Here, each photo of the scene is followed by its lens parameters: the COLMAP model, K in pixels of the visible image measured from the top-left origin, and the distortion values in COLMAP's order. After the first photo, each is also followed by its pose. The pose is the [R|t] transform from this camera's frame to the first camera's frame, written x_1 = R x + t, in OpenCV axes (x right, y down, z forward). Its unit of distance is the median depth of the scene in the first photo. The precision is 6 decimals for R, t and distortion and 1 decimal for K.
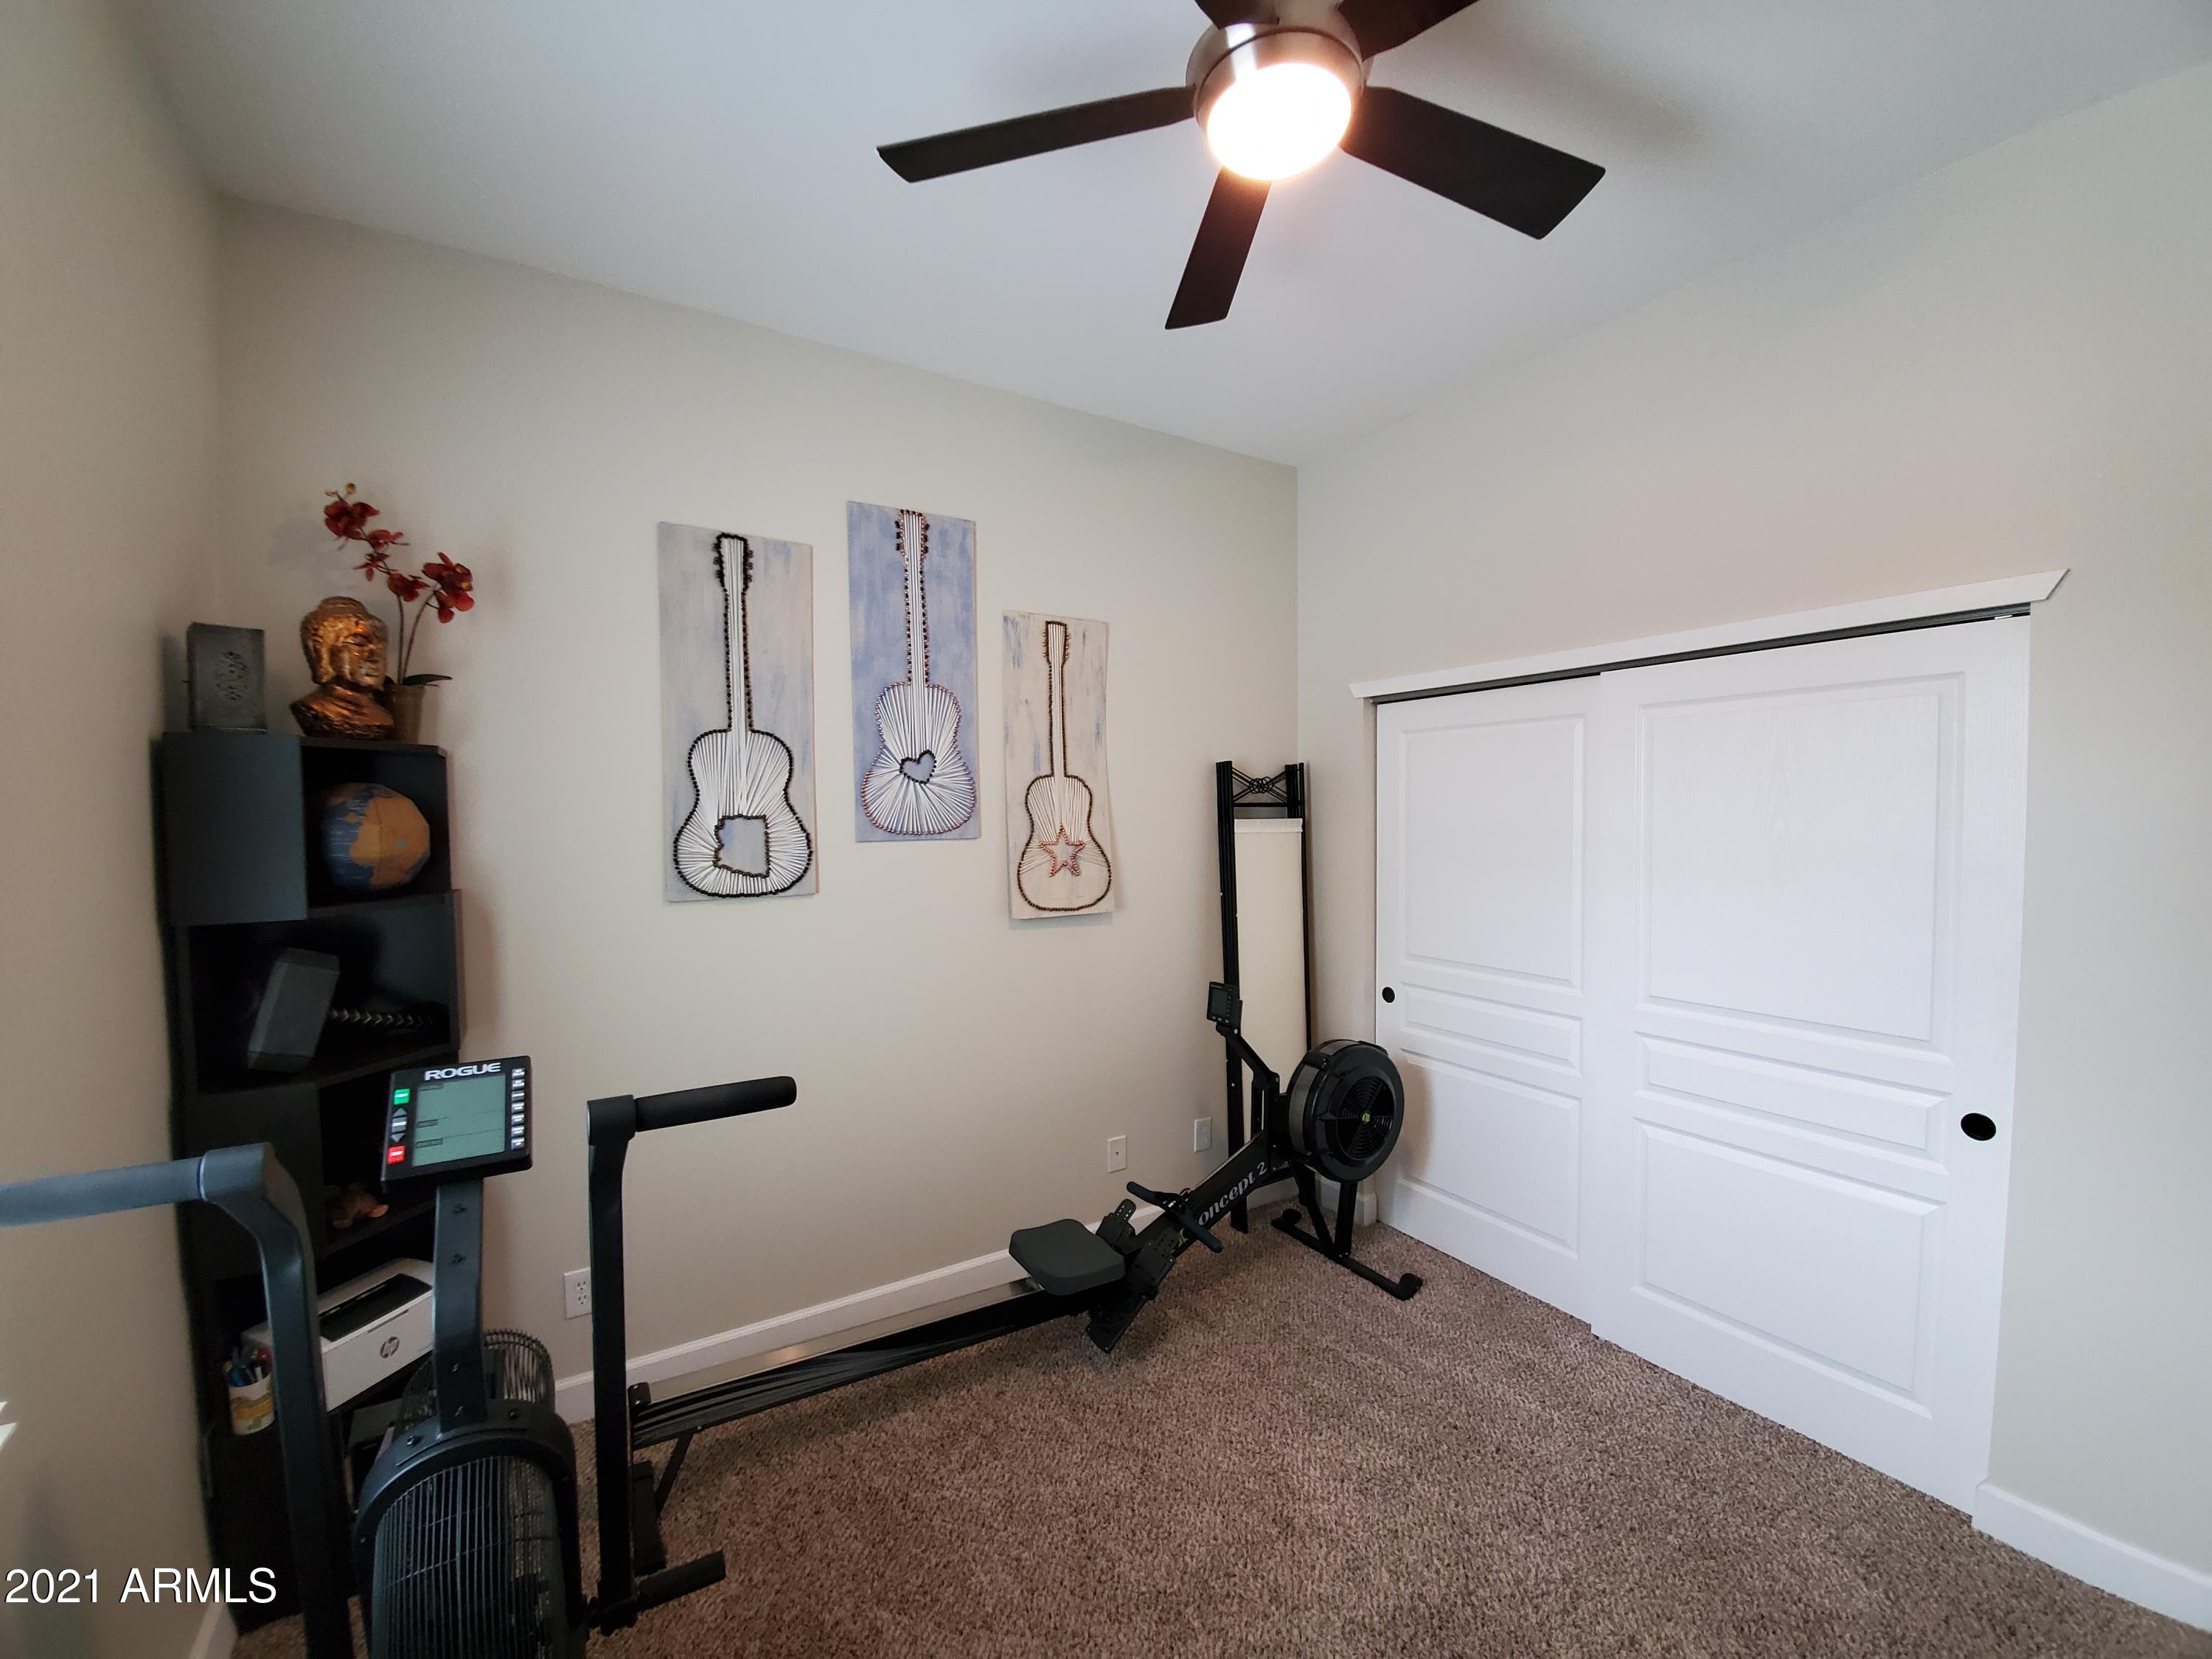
lens RADIAL K [[879.7, 0, 1089.3], [0, 879.7, 841.8], [0, 0, 1]] dist [0.009252, -0.016098]
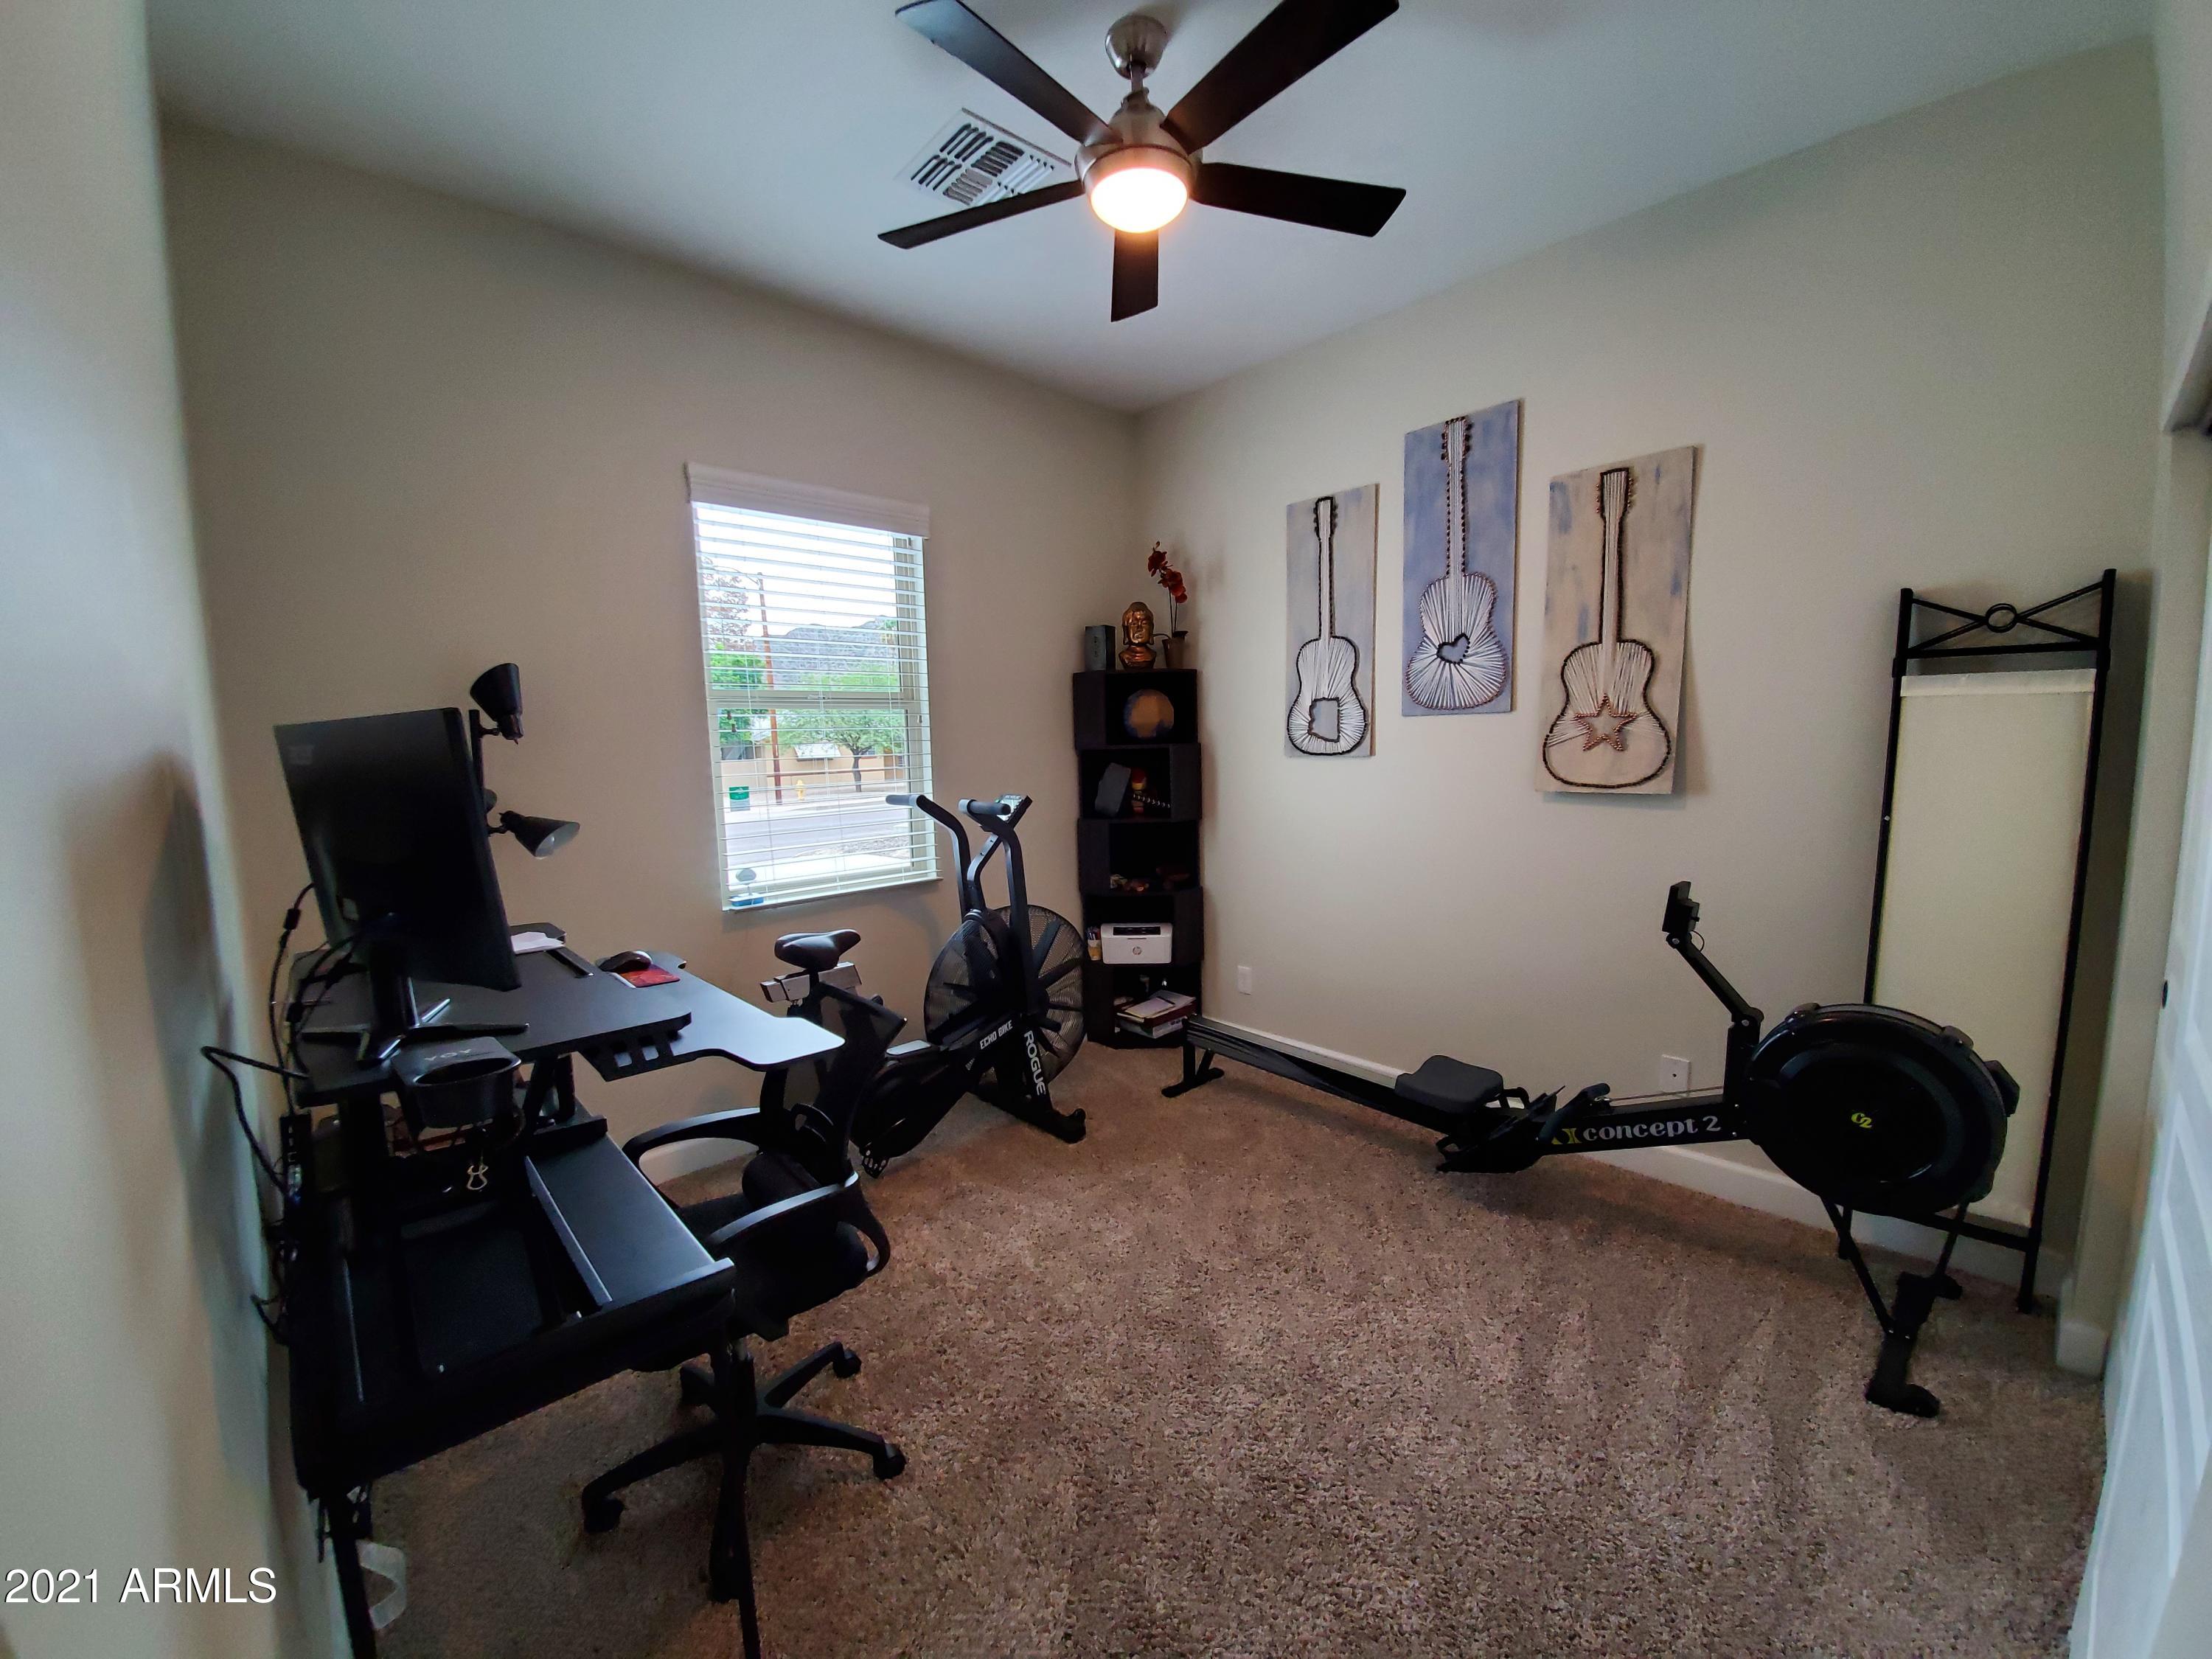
lens RADIAL K [[879.7, 0, 1089.3], [0, 879.7, 841.8], [0, 0, 1]] dist [0.009252, -0.016098]
pose [[0.190705, 0.120576, -0.974214, 0.880075], [-0.007471, 0.992577, 0.121387, 0.028476], [0.981619, -0.015871, 0.190190, 0.320757]]
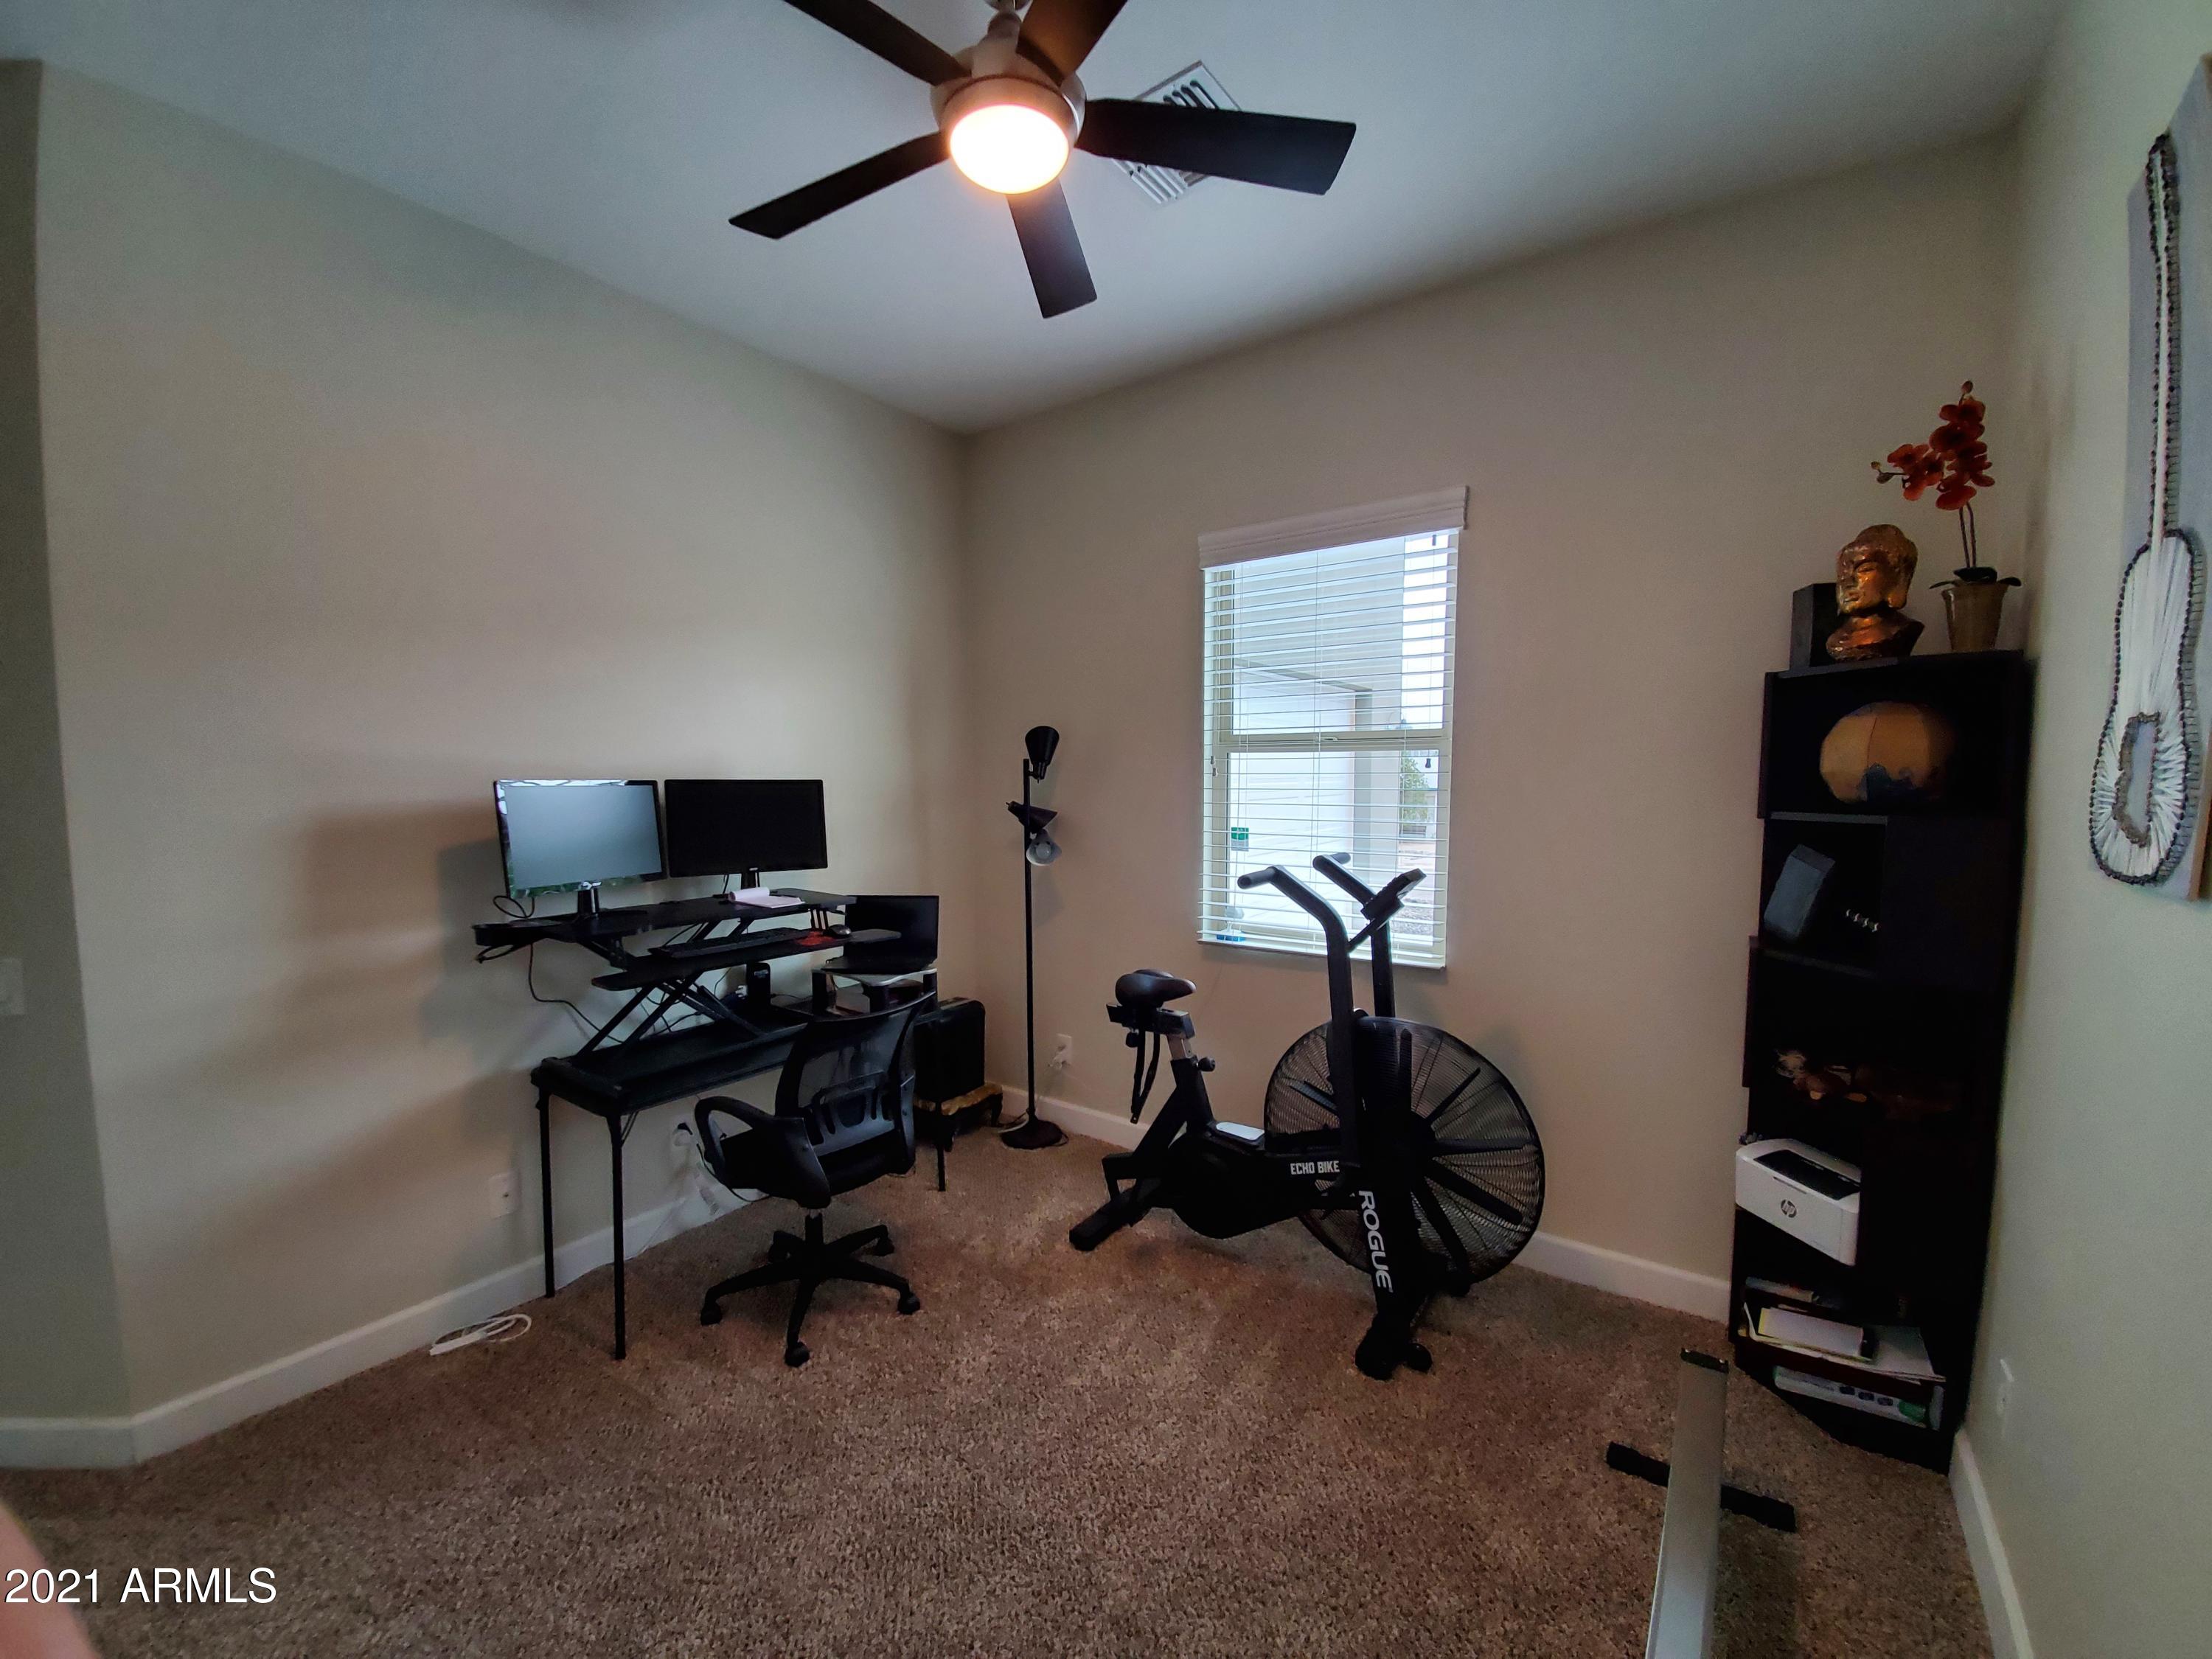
lens RADIAL K [[879.7, 0, 1089.3], [0, 879.7, 841.8], [0, 0, 1]] dist [0.009252, -0.016098]
pose [[-0.924010, 0.035049, -0.380759, 0.304000], [-0.004278, 0.994780, 0.101950, -0.001829], [0.382345, 0.095832, -0.919037, 1.128126]]
